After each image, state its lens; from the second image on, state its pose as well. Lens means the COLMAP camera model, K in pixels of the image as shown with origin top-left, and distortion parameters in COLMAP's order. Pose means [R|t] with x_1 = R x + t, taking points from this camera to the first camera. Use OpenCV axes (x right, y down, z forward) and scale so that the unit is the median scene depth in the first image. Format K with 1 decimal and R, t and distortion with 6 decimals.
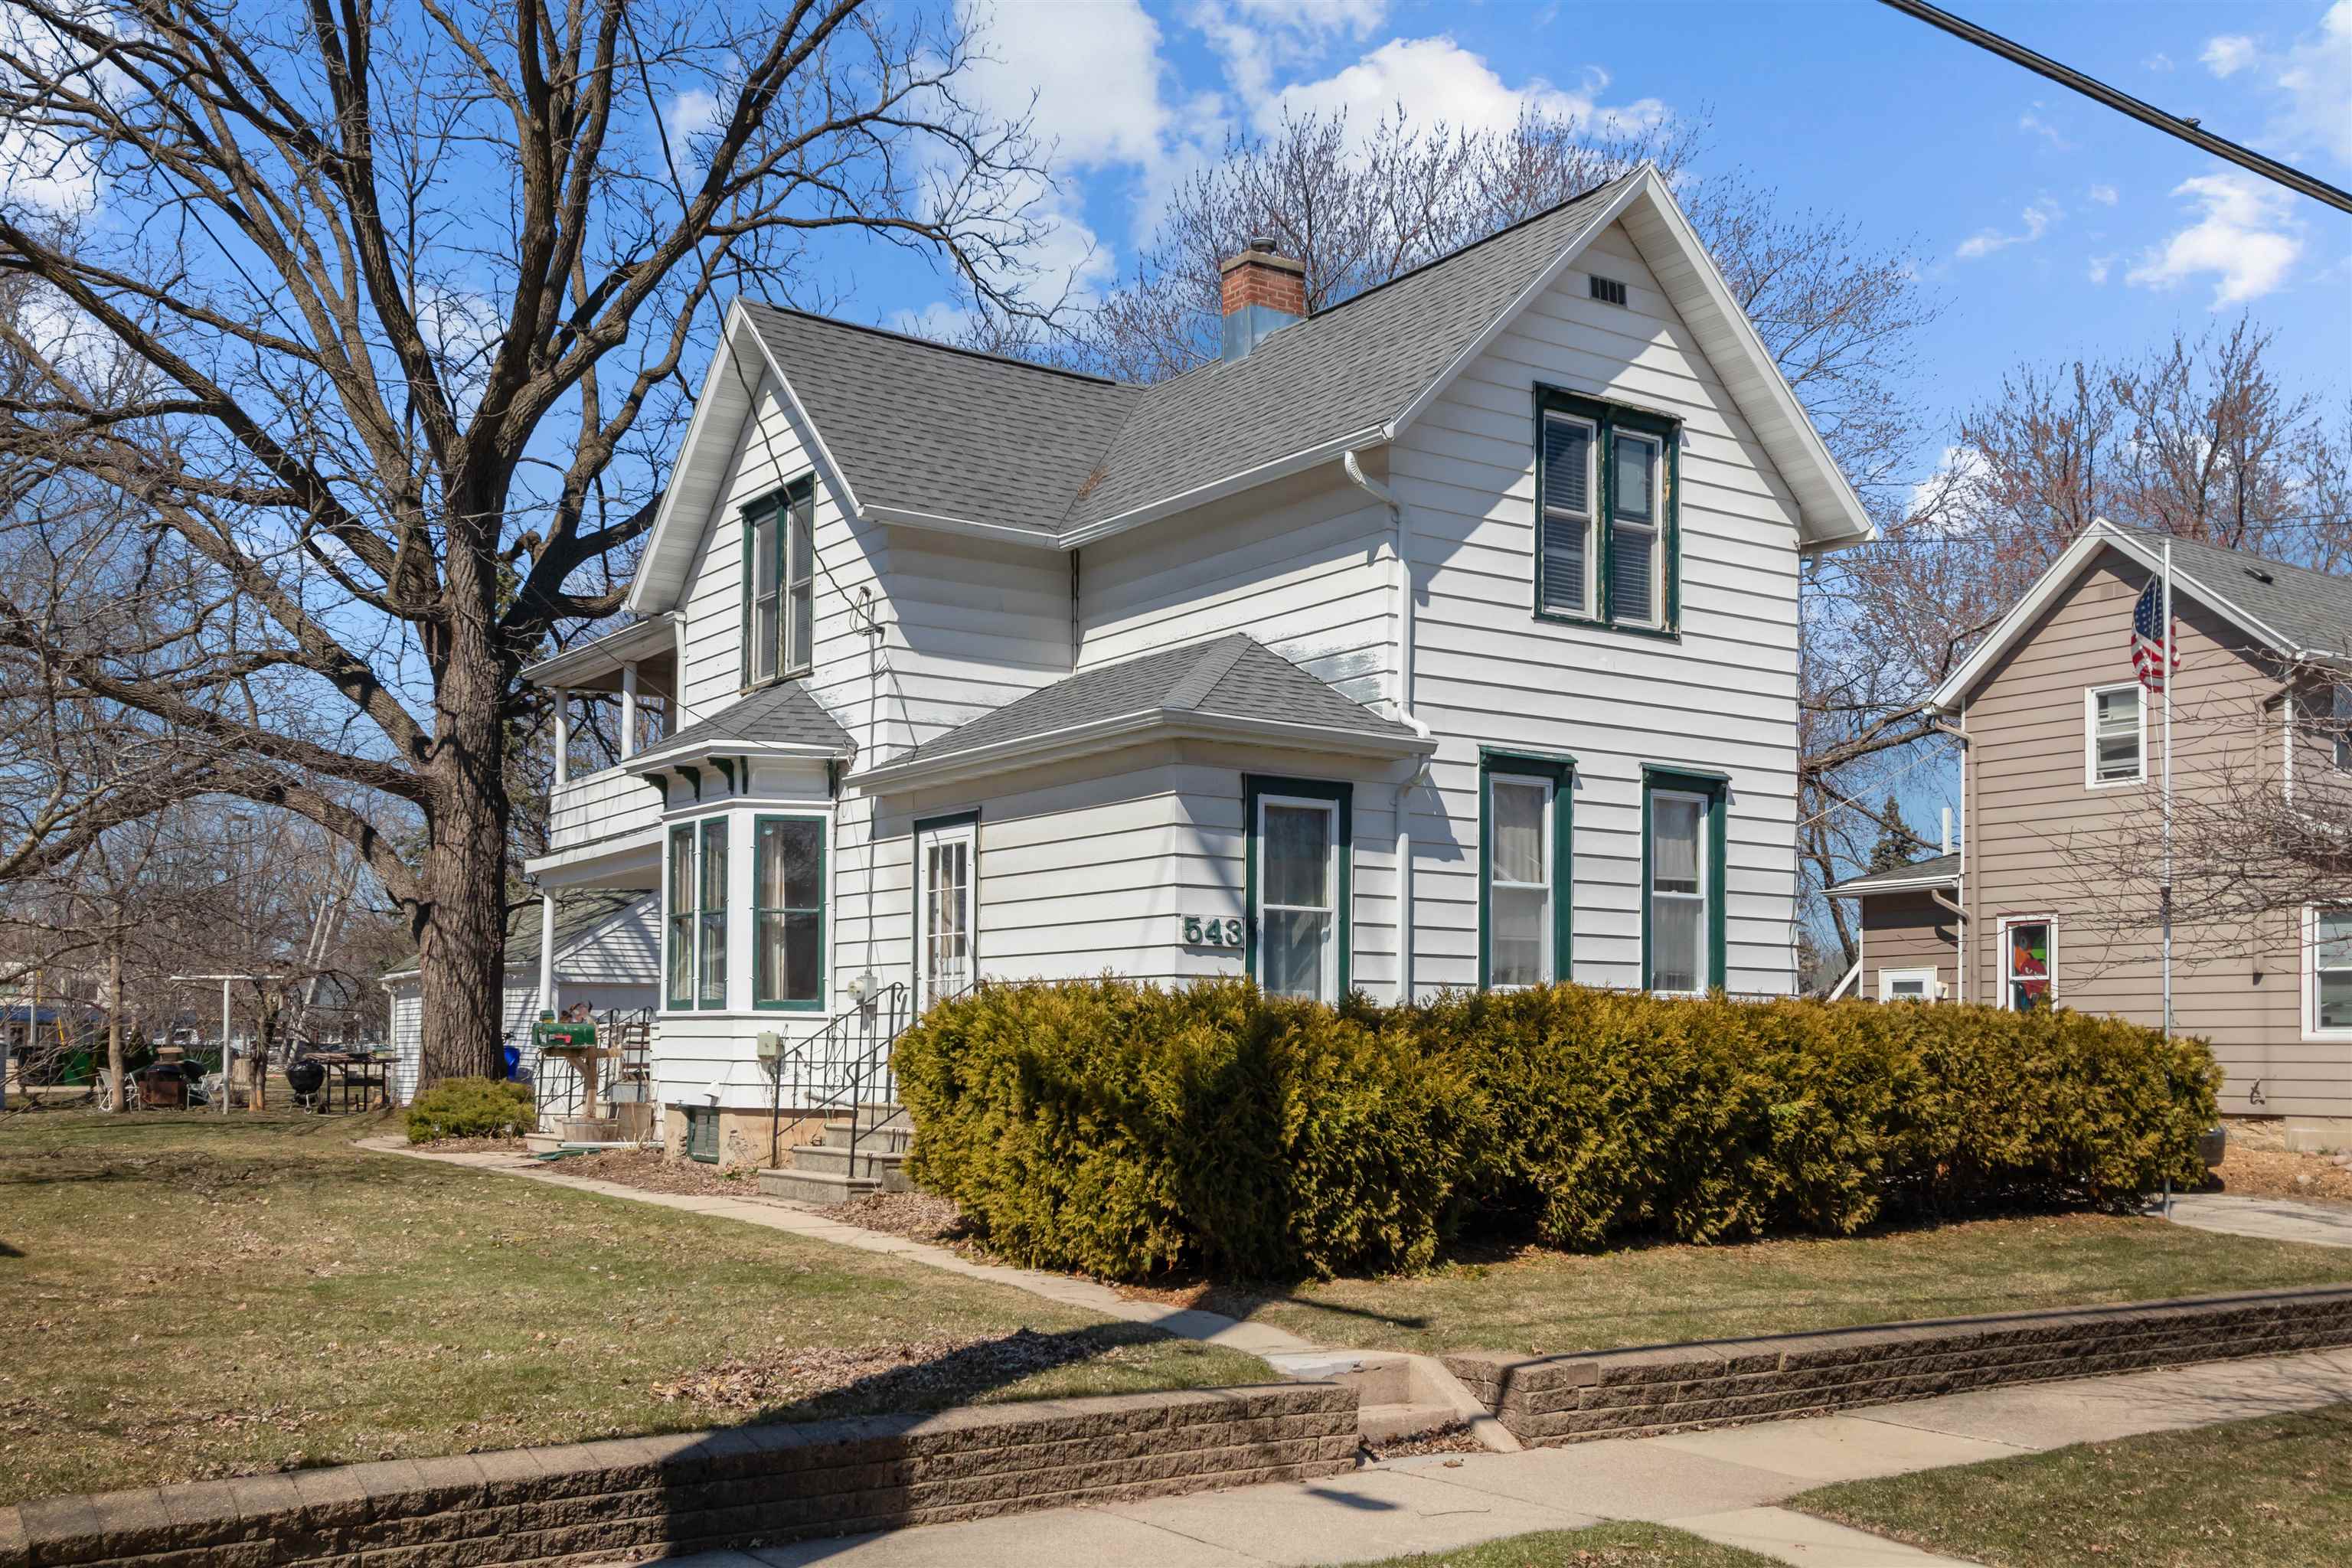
lens RADIAL K [[2345.5, 0, 1170.9], [0, 2345.5, 1014.5], [0, 0, 1]] dist [0.005428, 0.008665]
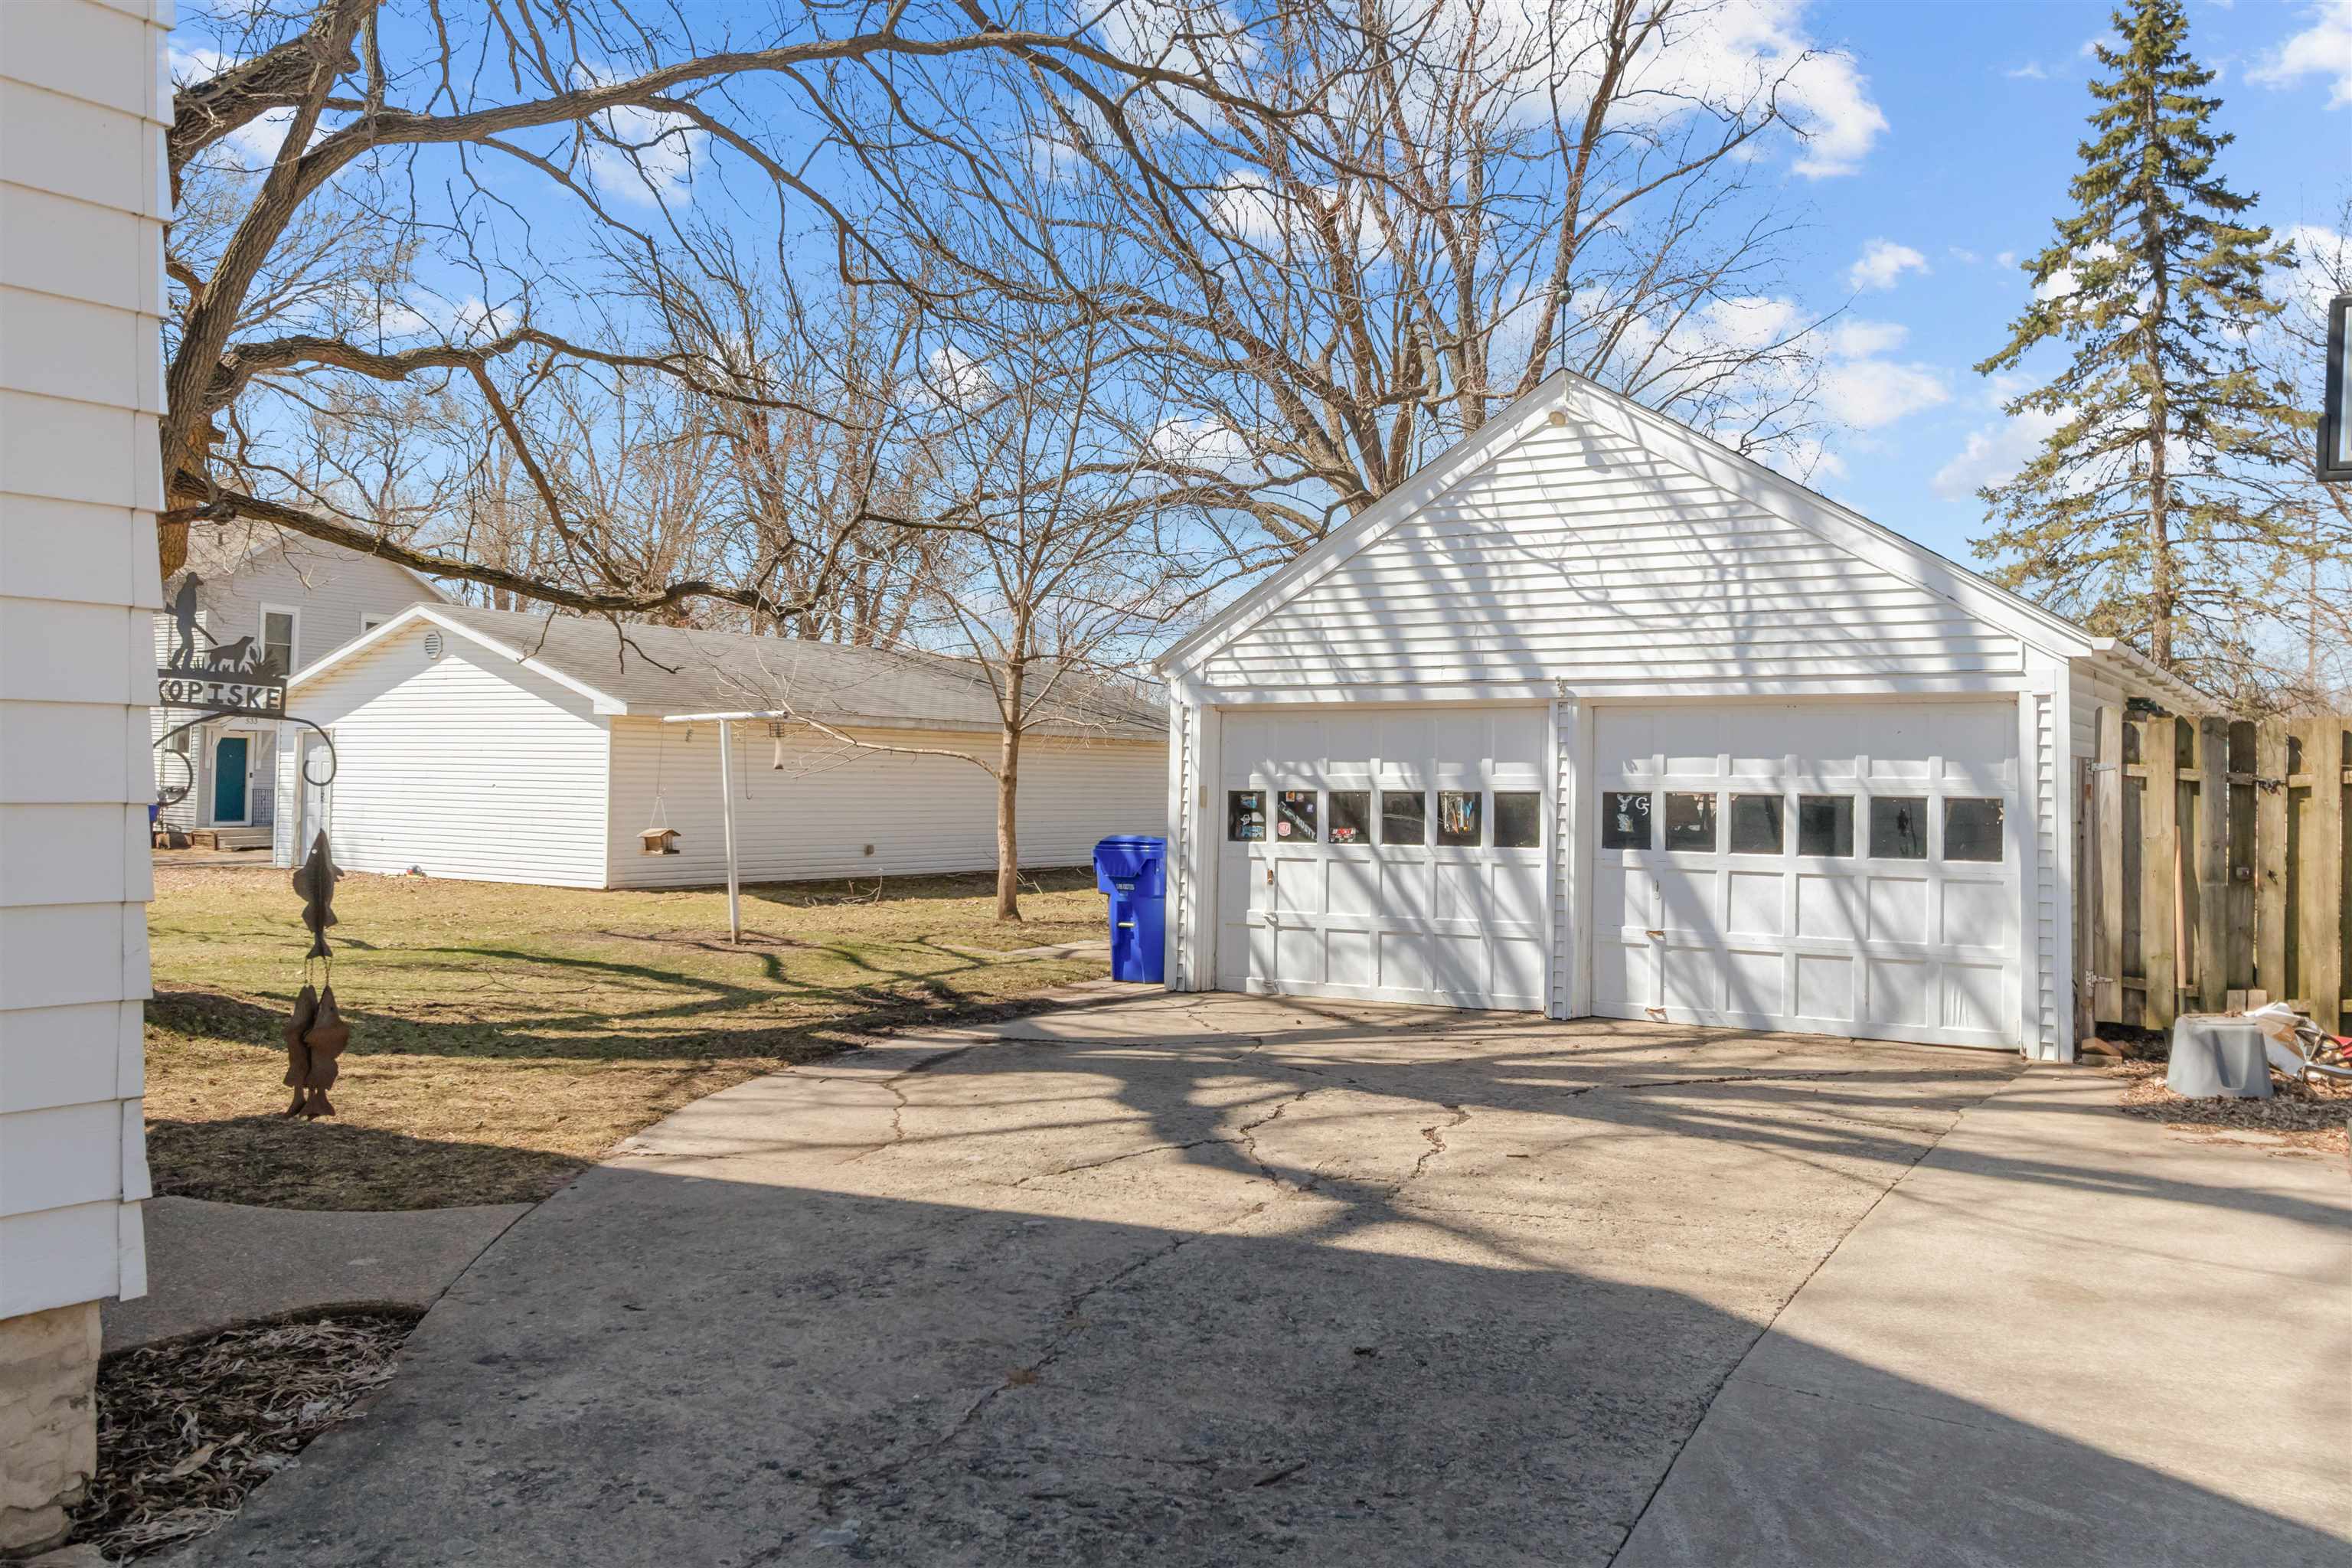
lens RADIAL K [[1954.4, 0, 1176.0], [0, 1954.4, 784.0], [0, 0, 1]] dist [-0.003628, -0.001237]
pose [[0.357032, -0.001632, -0.934091, 0.207678], [0.006789, 0.999977, 0.000848, 0.003420], [0.934067, -0.006645, 0.357035, 1.675032]]
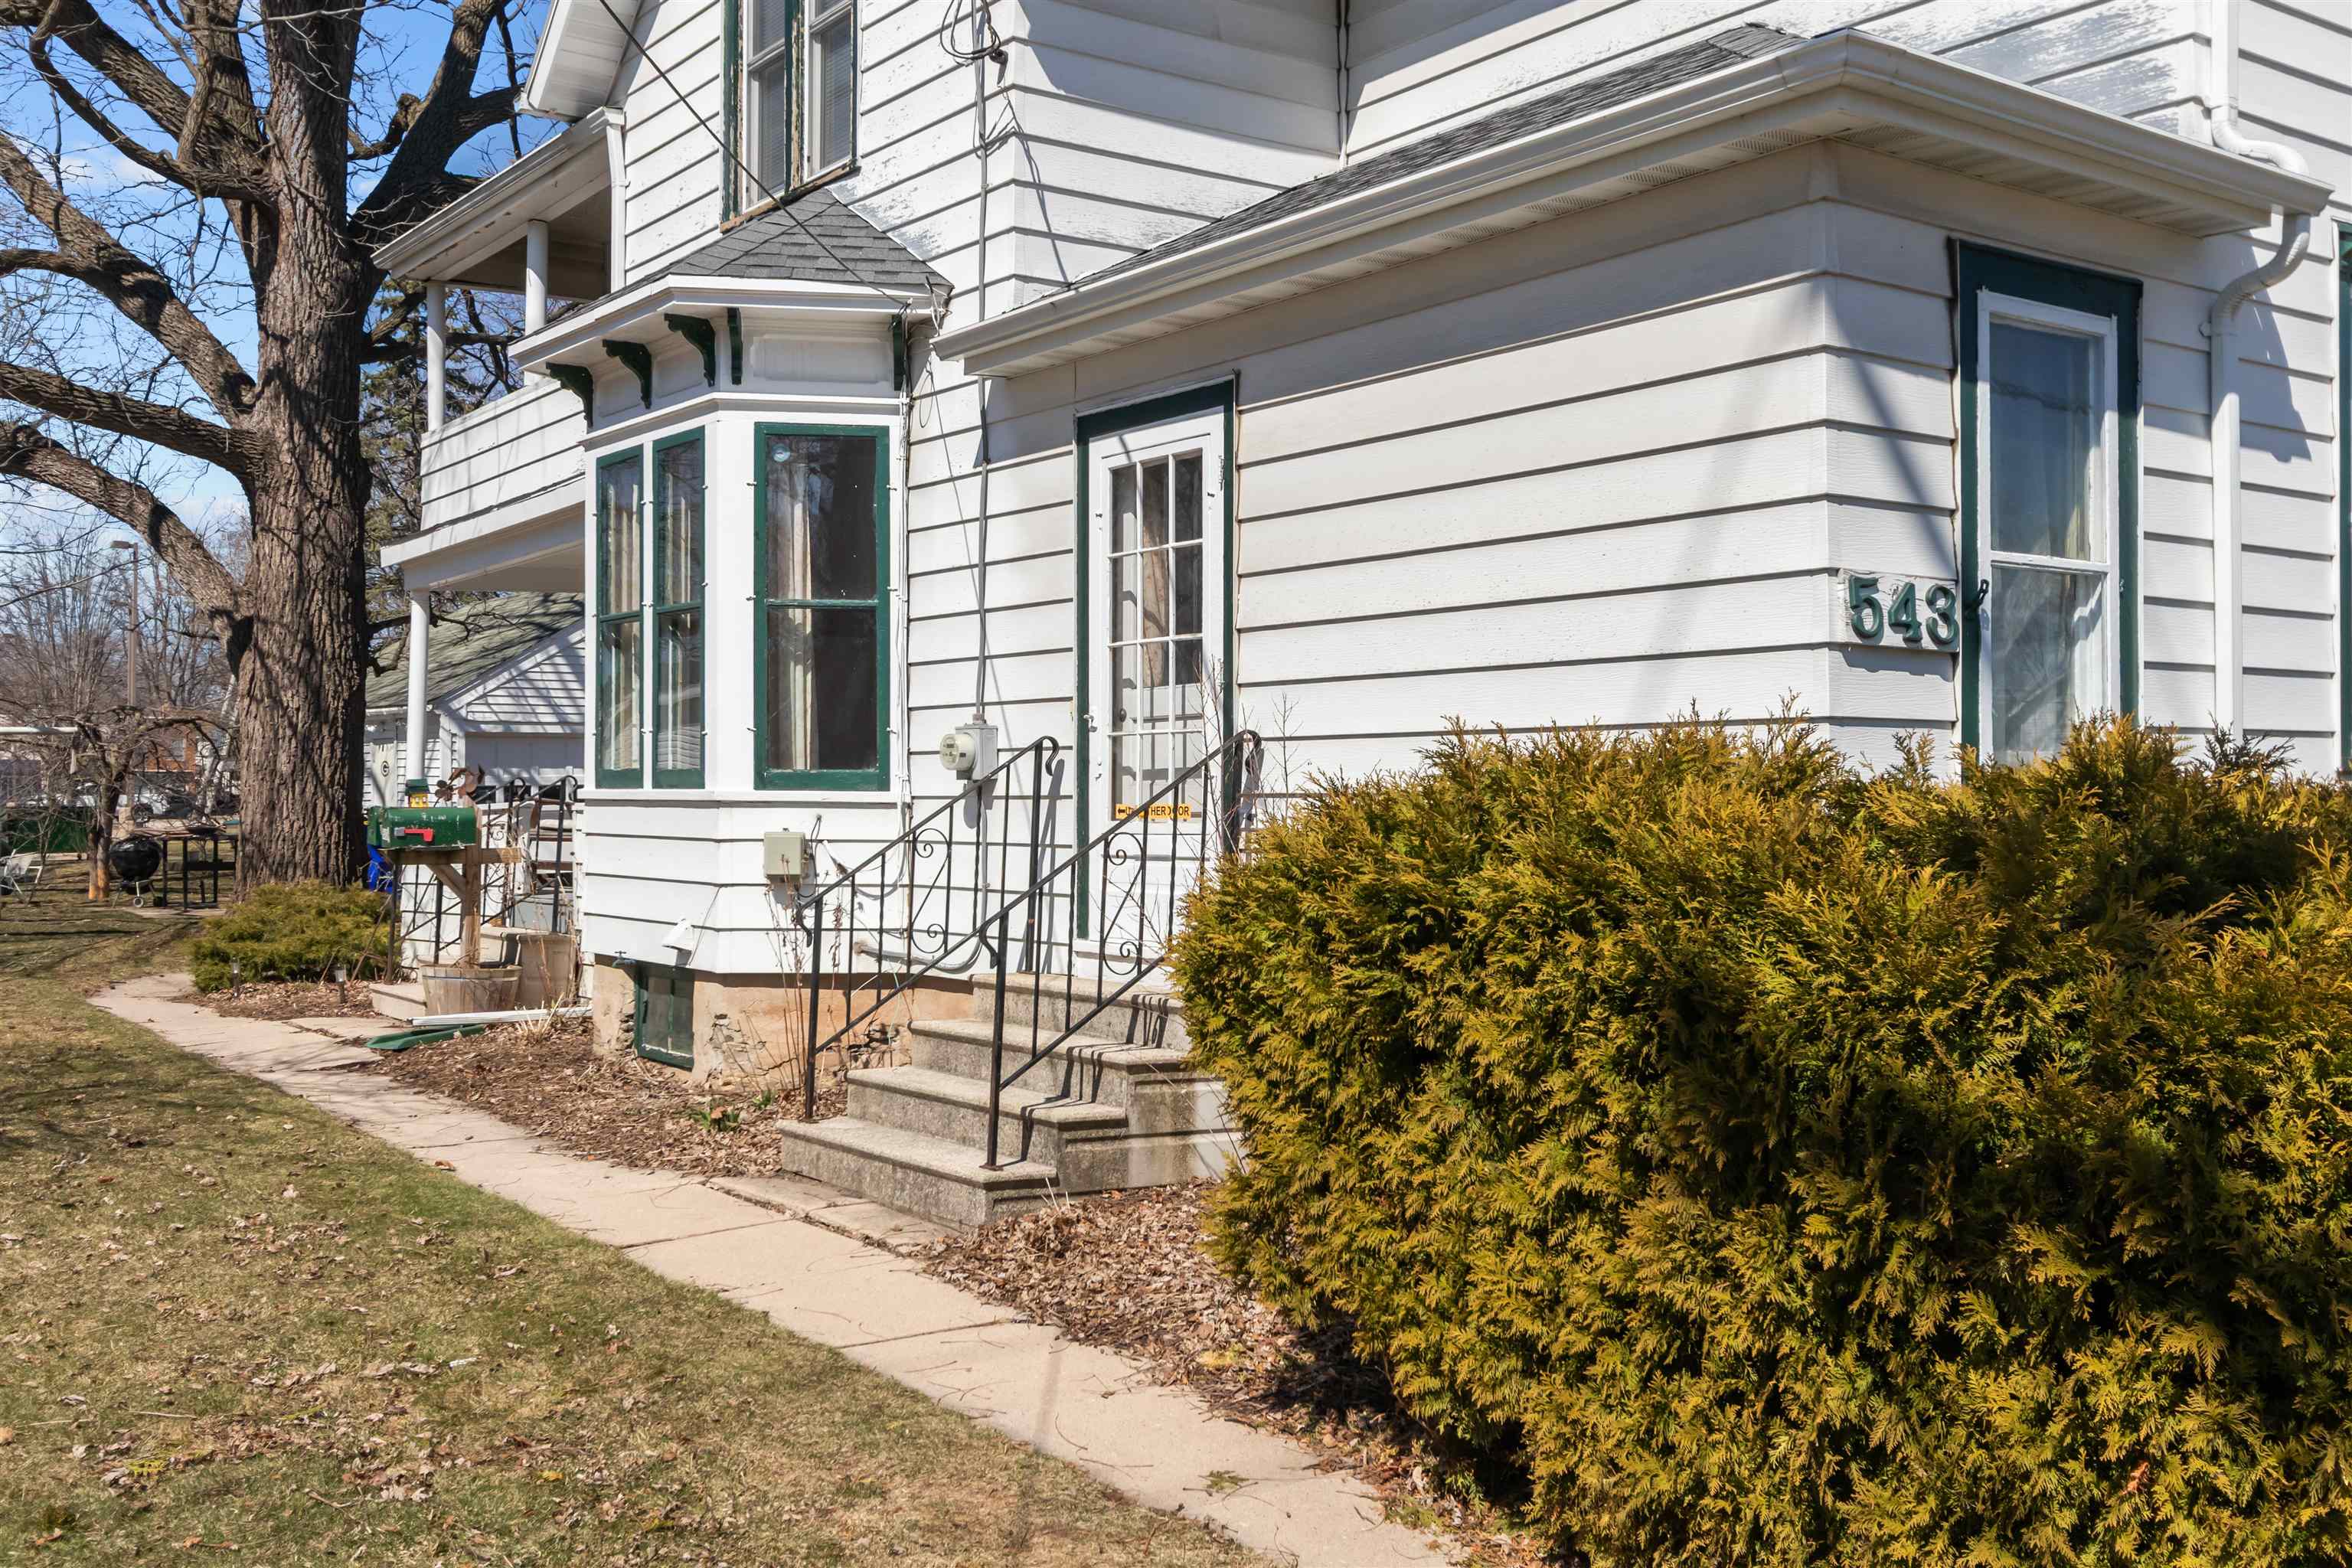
lens RADIAL K [[2291.1, 0, 1185.2], [0, 2291.1, 752.5], [0, 0, 1]] dist [0.012604, 0.005494]
pose [[0.999528, -0.008798, 0.029441, -0.103677], [0.008808, 0.999961, -0.000208, -0.010141], [-0.029438, 0.000468, 0.999567, 0.515685]]
